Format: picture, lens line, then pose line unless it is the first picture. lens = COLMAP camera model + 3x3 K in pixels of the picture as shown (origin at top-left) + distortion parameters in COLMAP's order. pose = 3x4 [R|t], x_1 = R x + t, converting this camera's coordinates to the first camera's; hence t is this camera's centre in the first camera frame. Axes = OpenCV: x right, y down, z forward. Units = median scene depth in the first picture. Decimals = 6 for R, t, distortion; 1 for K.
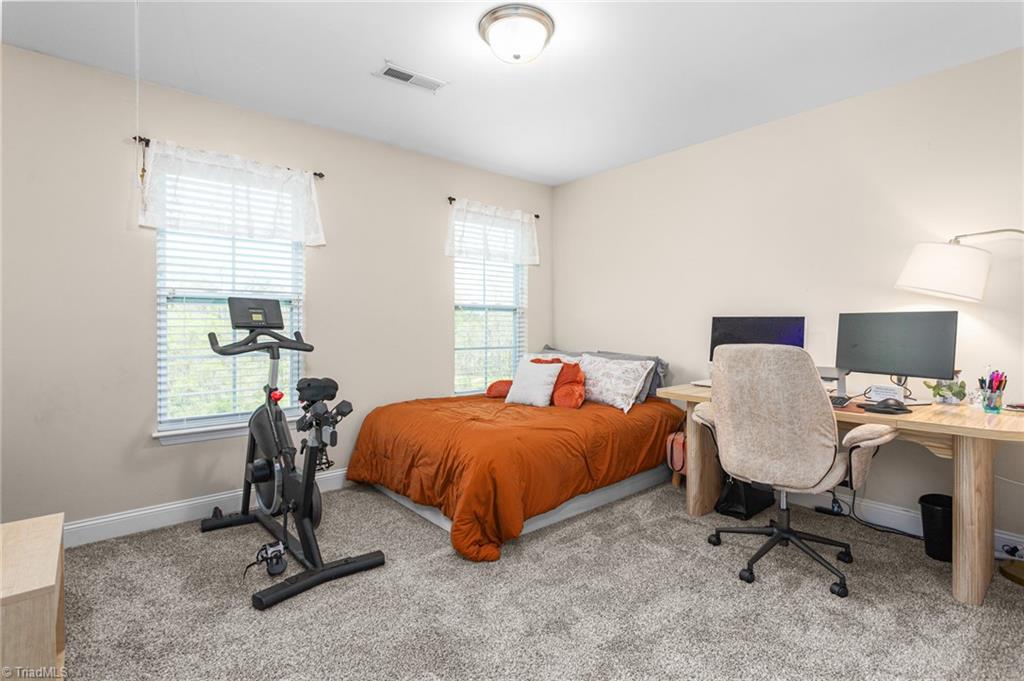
lens RADIAL K [[489.6, 0, 511.8], [0, 489.6, 322.8], [0, 0, 1]] dist [0.000758, 0.000059]
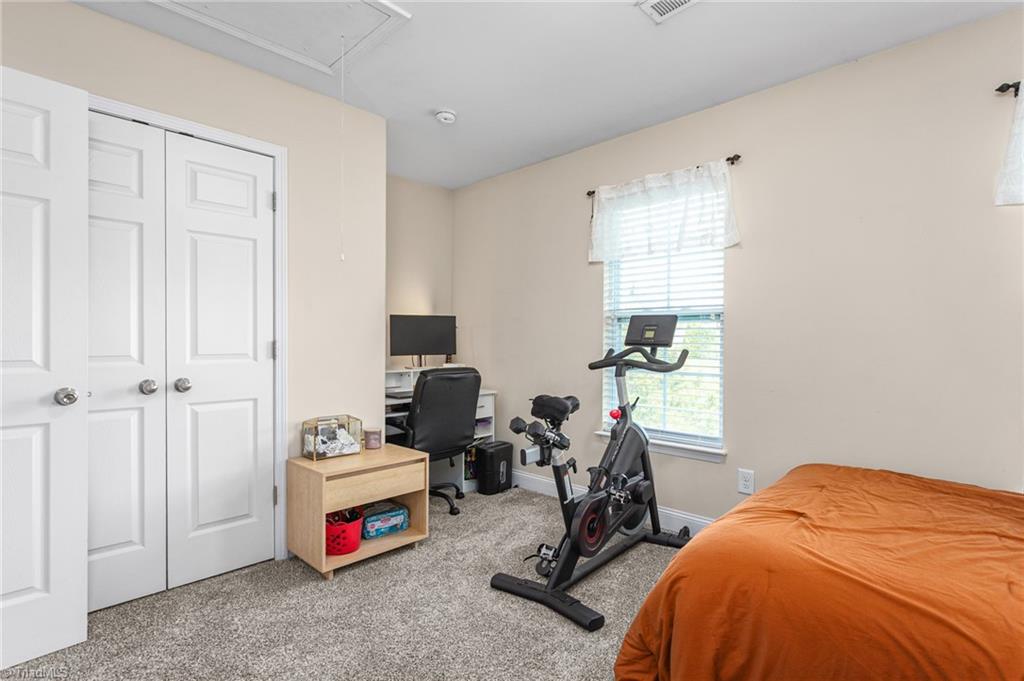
lens RADIAL K [[503.5, 0, 512.0], [0, 503.5, 340.5], [0, 0, 1]] dist [-0.000529, -0.000051]
pose [[0.088832, 0.003616, -0.996040, 0.500082], [-0.000523, 0.999993, 0.003584, -0.002373], [0.996047, 0.000203, 0.088833, 0.687783]]
